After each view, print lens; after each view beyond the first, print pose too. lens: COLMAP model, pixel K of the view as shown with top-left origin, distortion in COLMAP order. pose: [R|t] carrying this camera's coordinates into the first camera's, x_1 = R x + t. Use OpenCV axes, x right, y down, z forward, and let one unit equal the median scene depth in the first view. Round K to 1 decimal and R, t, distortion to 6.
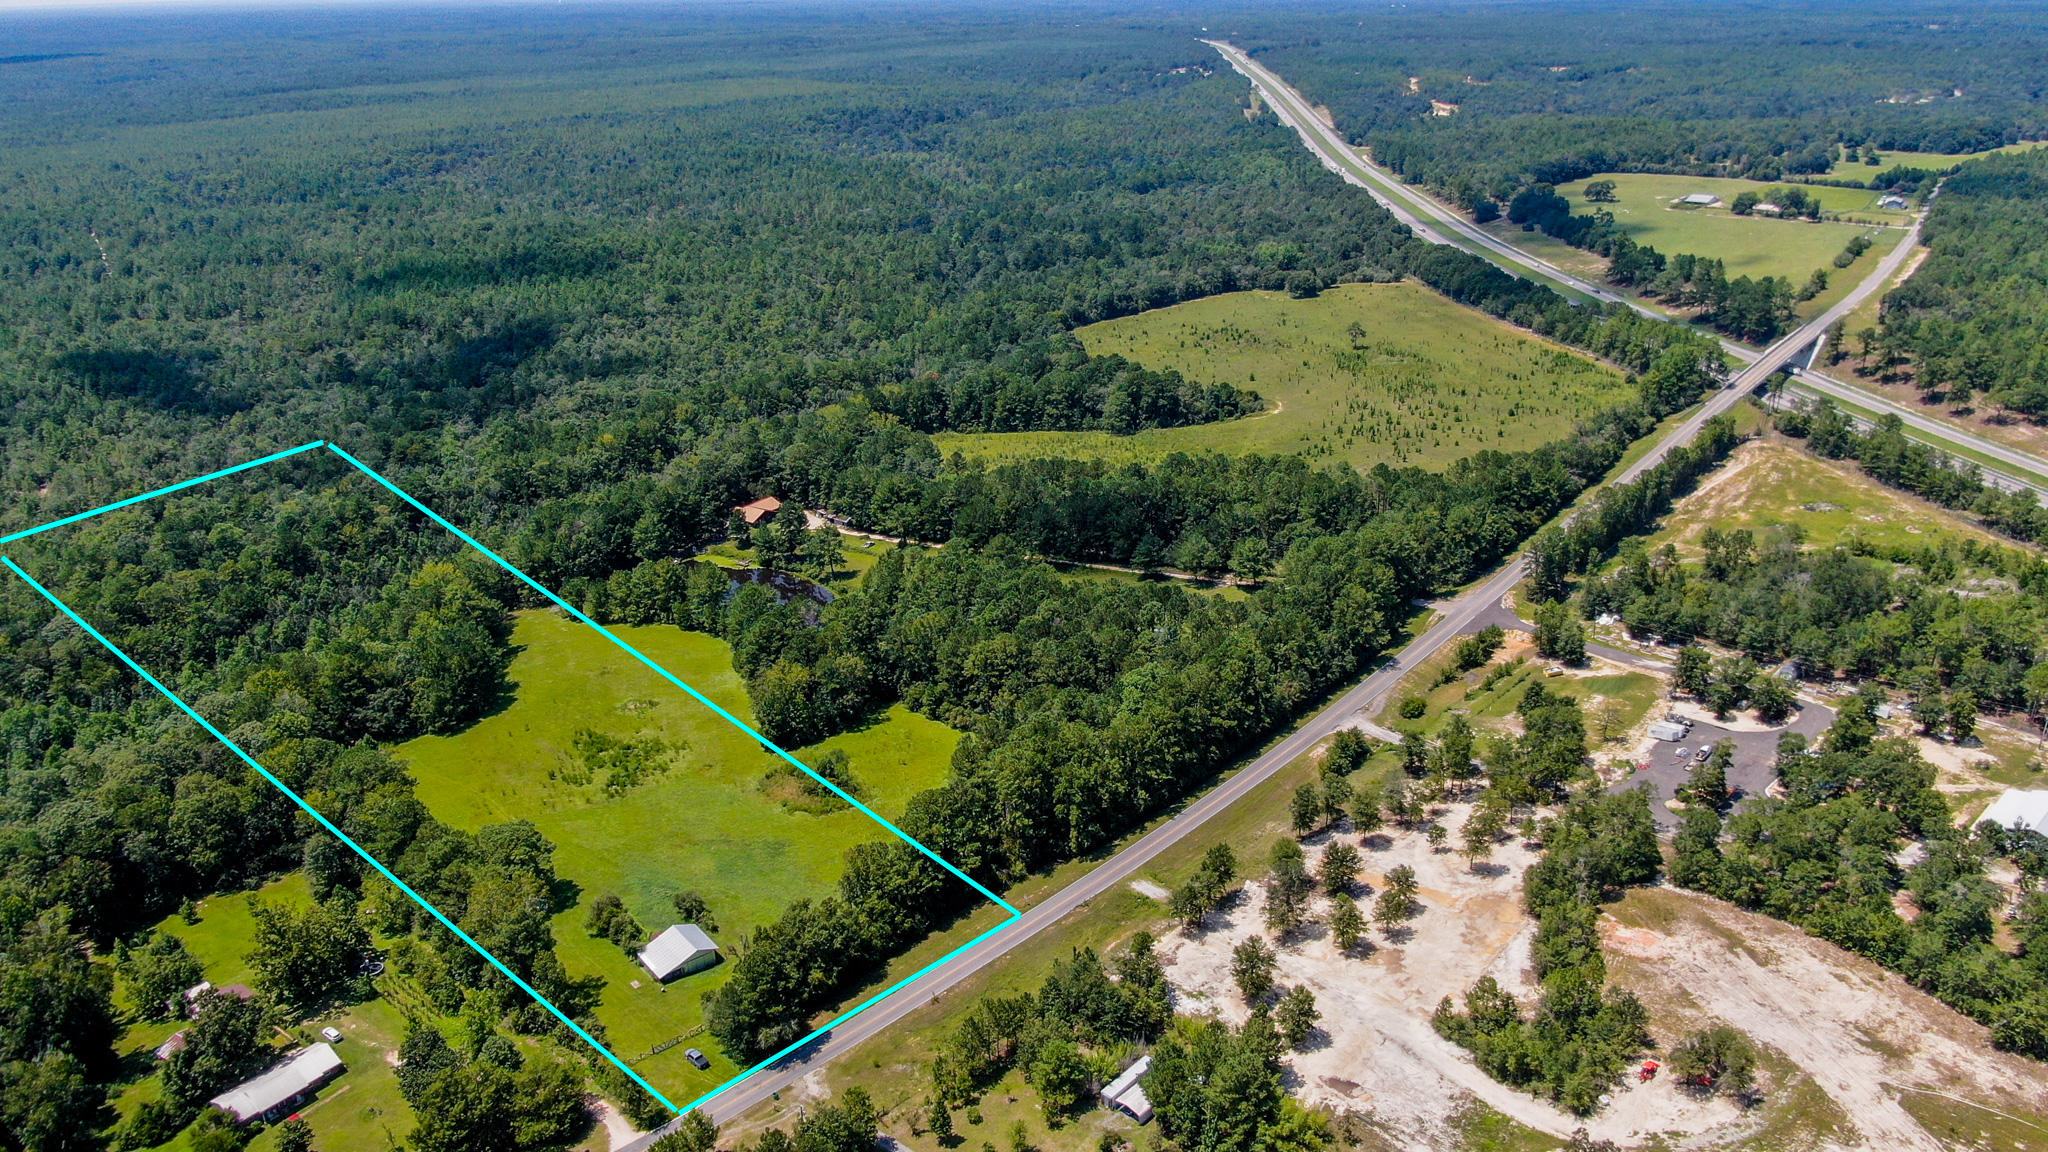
lens RADIAL K [[1437.2, 0, 1024.0], [0, 1437.2, 576.0], [0, 0, 1]] dist [-0.024990, 0.000846]
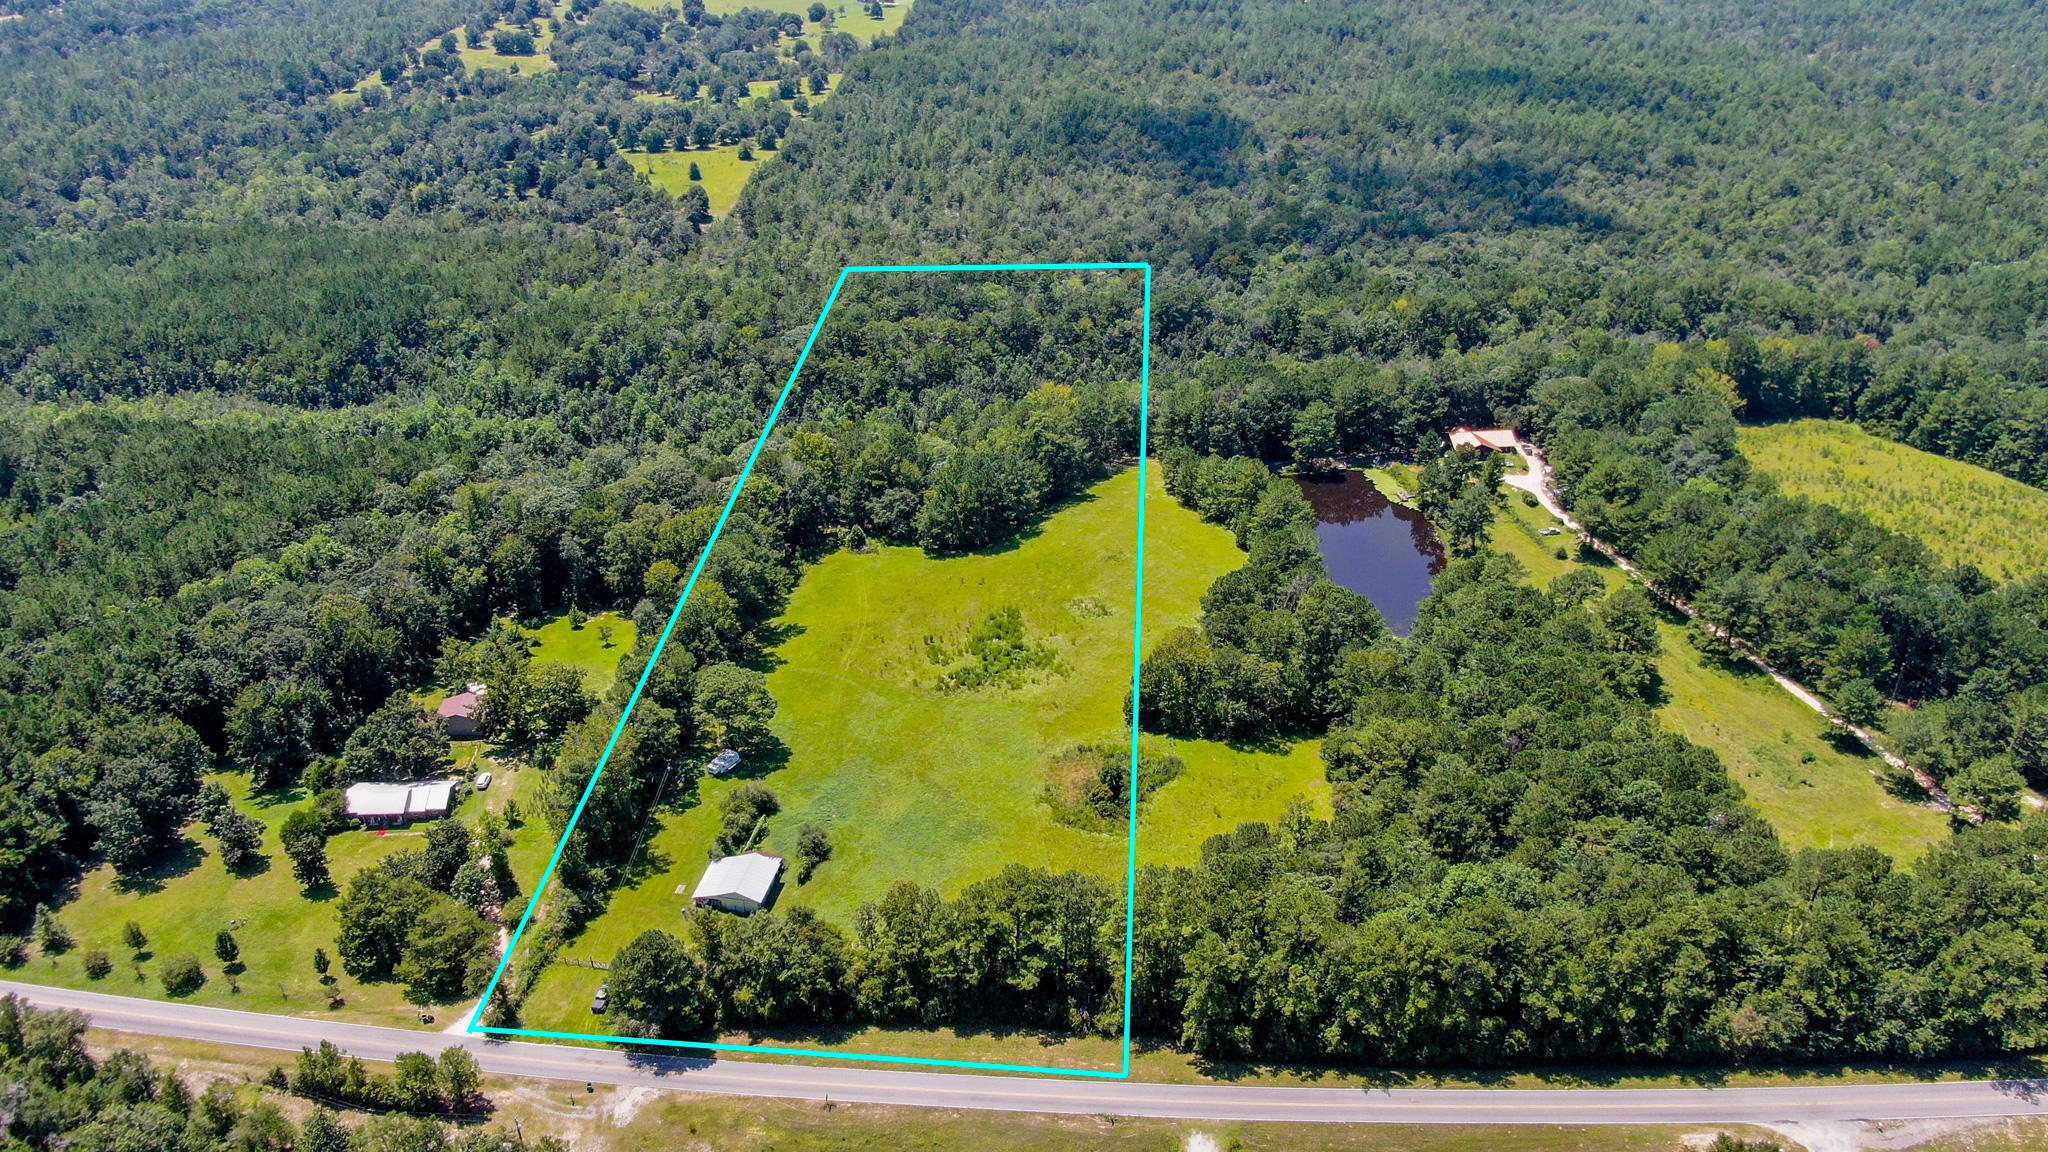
lens RADIAL K [[1437.2, 0, 1024.0], [0, 1437.2, 576.0], [0, 0, 1]] dist [-0.024990, 0.000846]
pose [[0.660286, 0.389453, -0.642144, 0.289190], [-0.301445, 0.920571, 0.248354, -0.146396], [0.687861, 0.029587, 0.725239, 0.348582]]
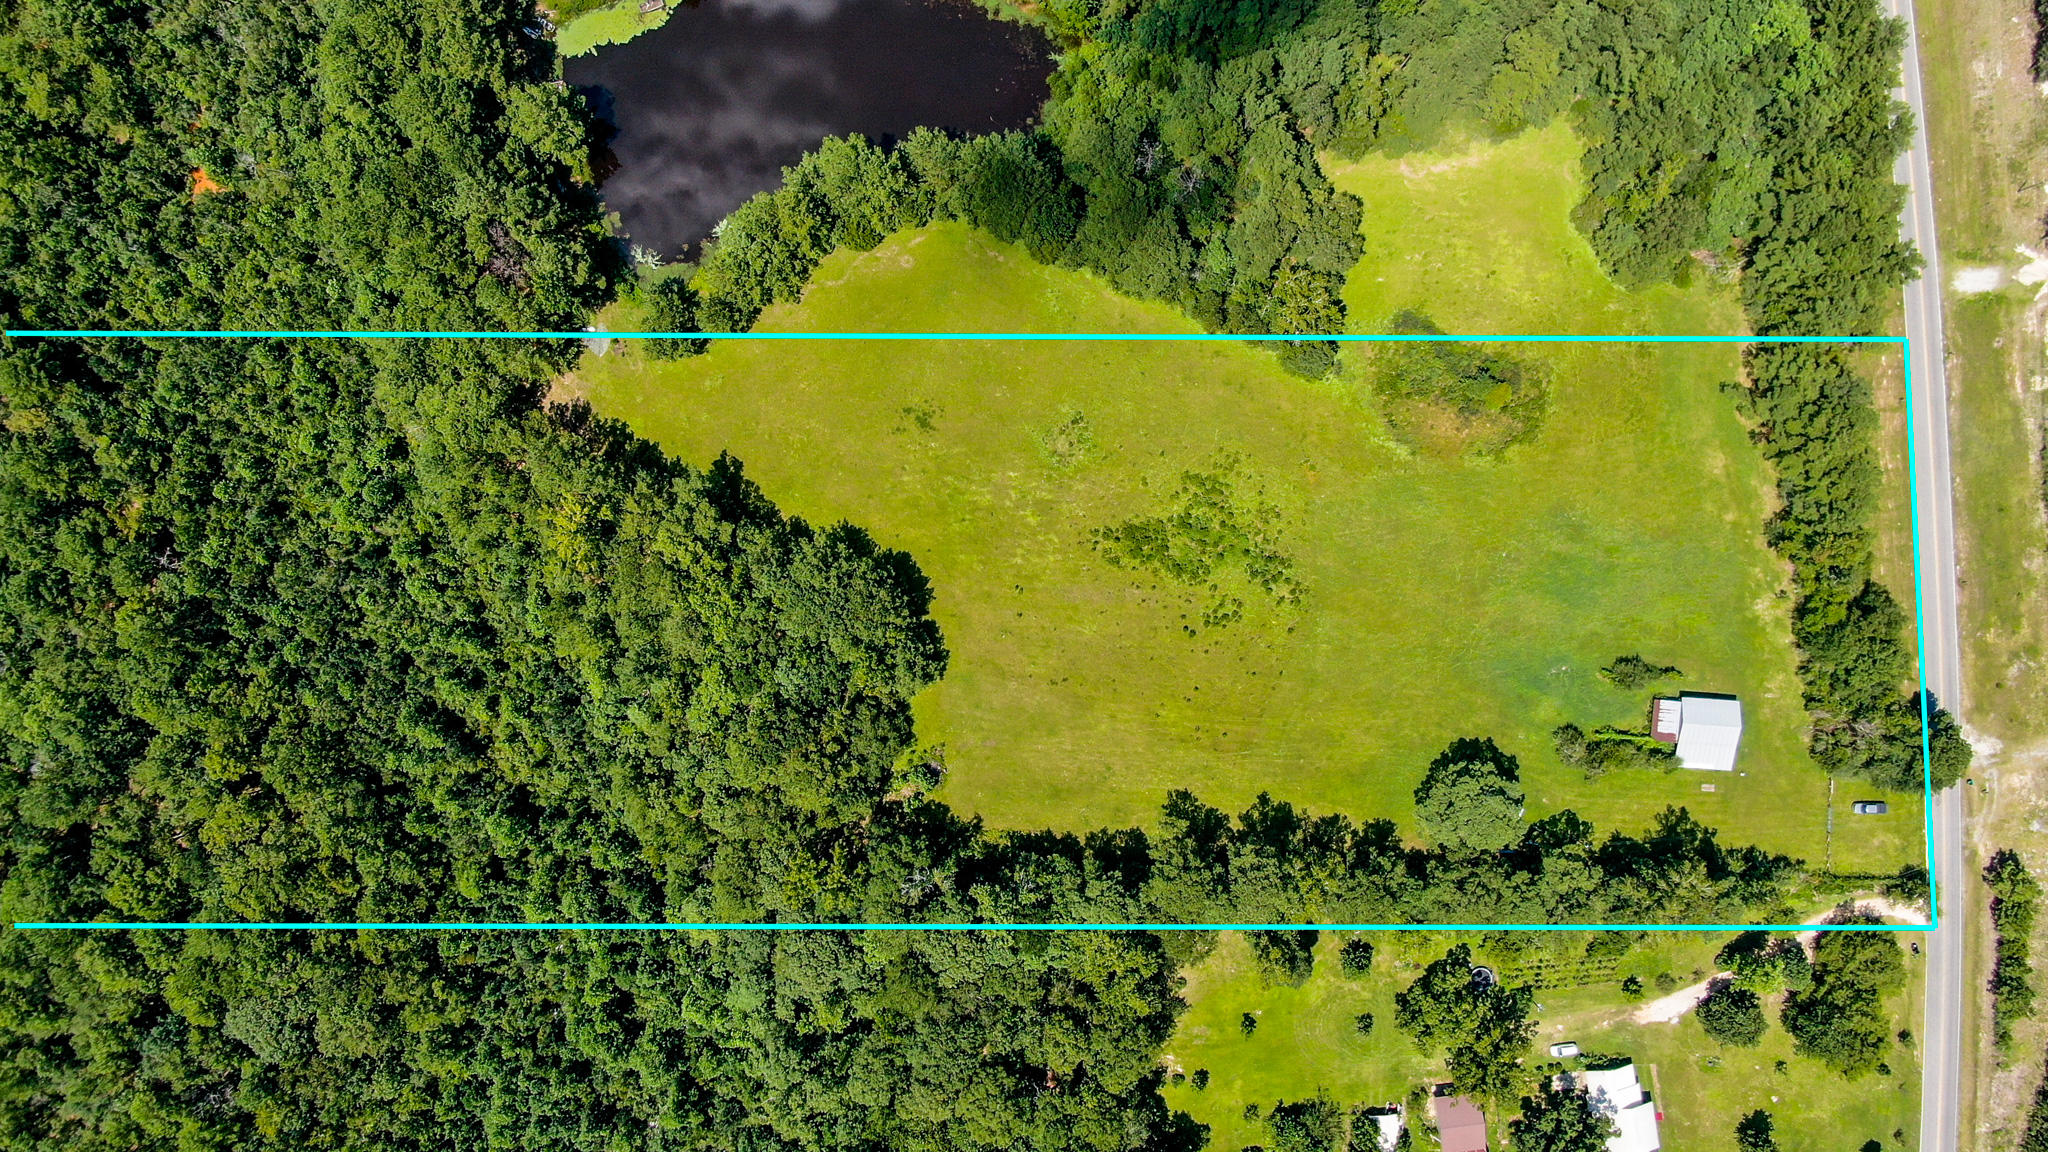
lens RADIAL K [[1502.7, 0, 1024.0], [0, 1502.7, 576.0], [0, 0, 1]] dist [-0.039018, 0.087562]
pose [[0.667531, -0.744490, -0.011695, -0.346152], [0.306288, 0.260242, 0.915675, -0.597776], [-0.678667, -0.614824, 0.401749, 0.736784]]
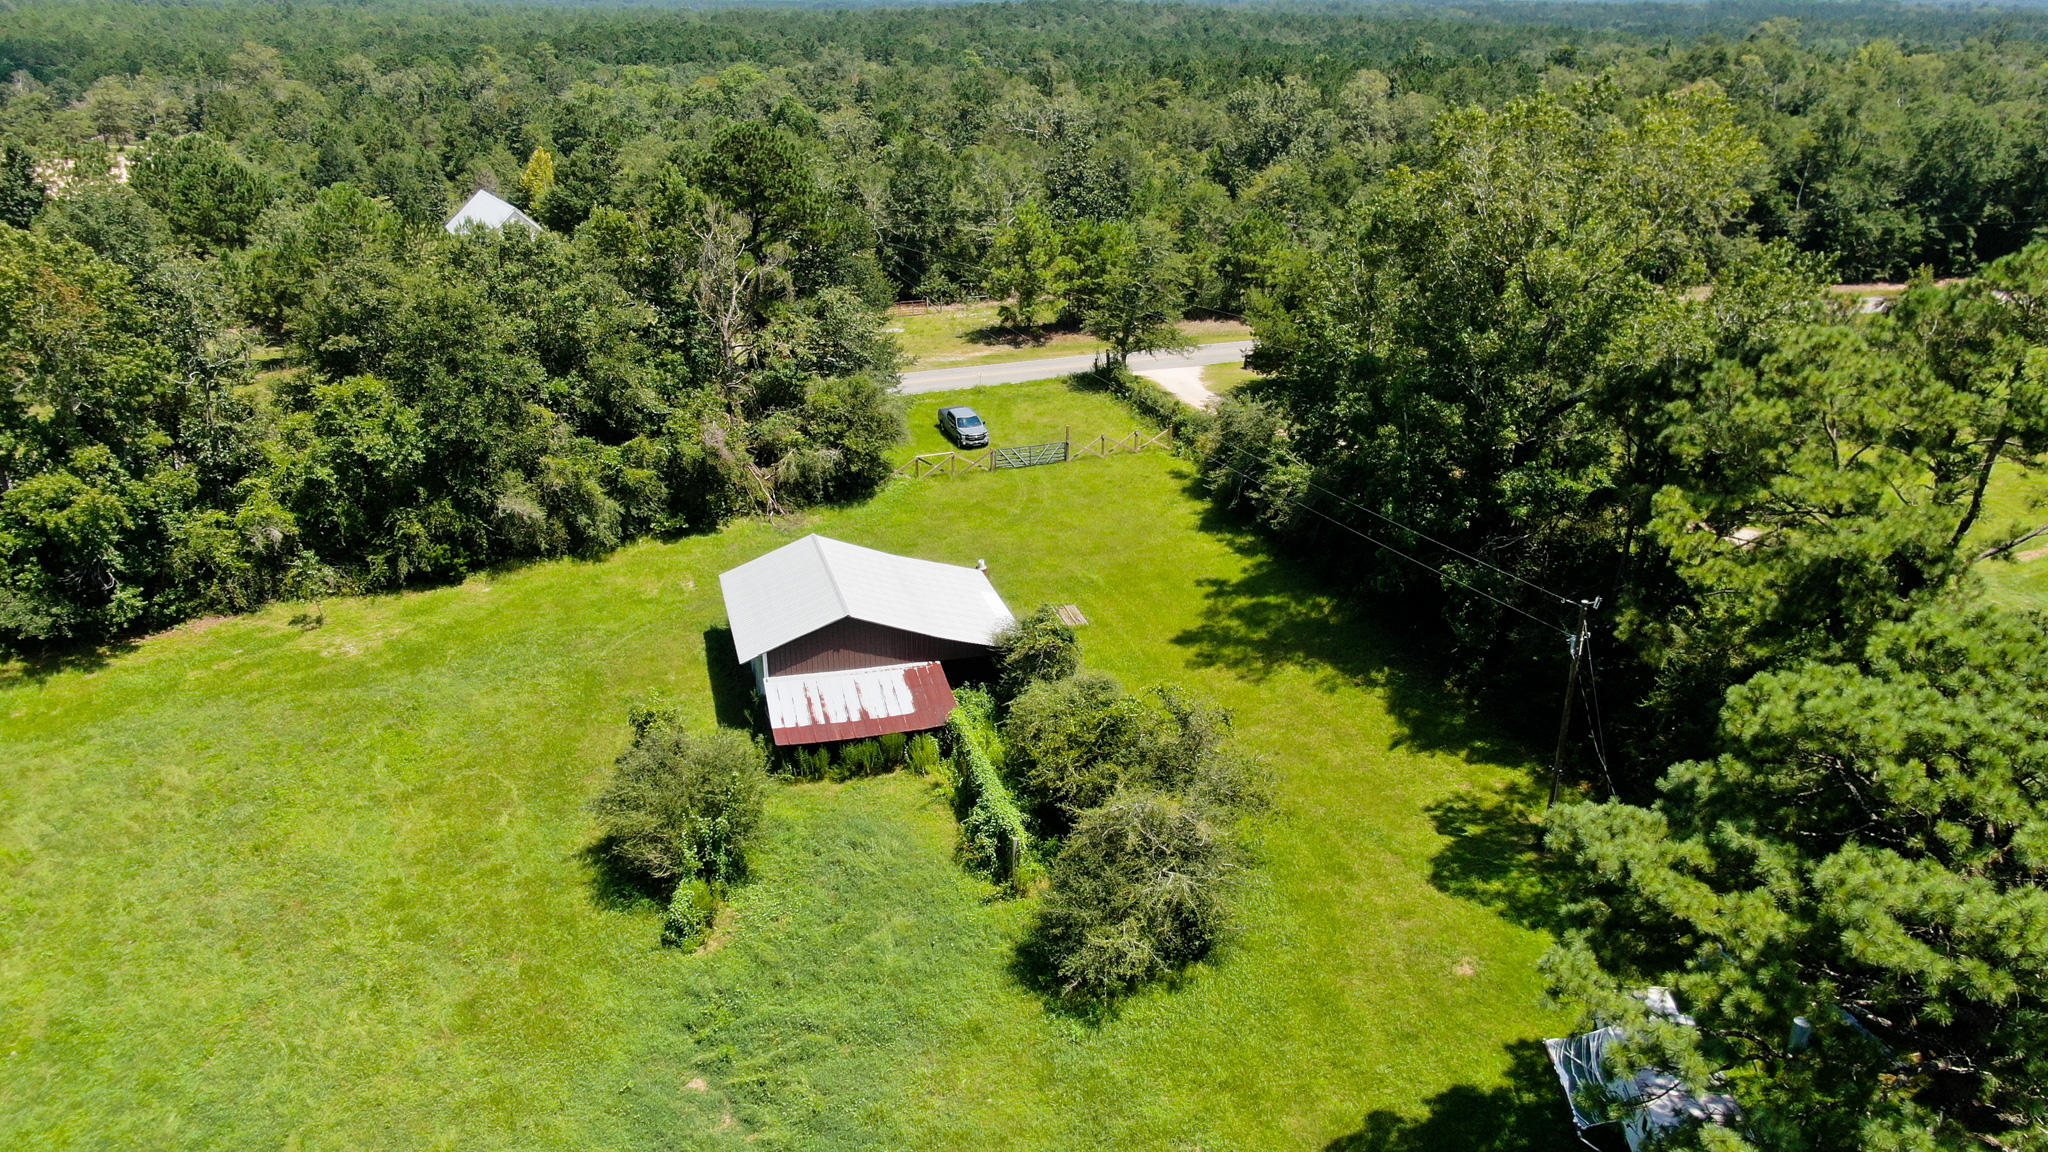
lens RADIAL K [[1502.7, 0, 1024.0], [0, 1502.7, 576.0], [0, 0, 1]] dist [-0.039018, 0.087562]
pose [[-0.924491, -0.130484, 0.358176, -0.271275], [0.152783, 0.733996, 0.661746, 0.079738], [-0.349247, 0.666501, -0.658637, 0.870229]]
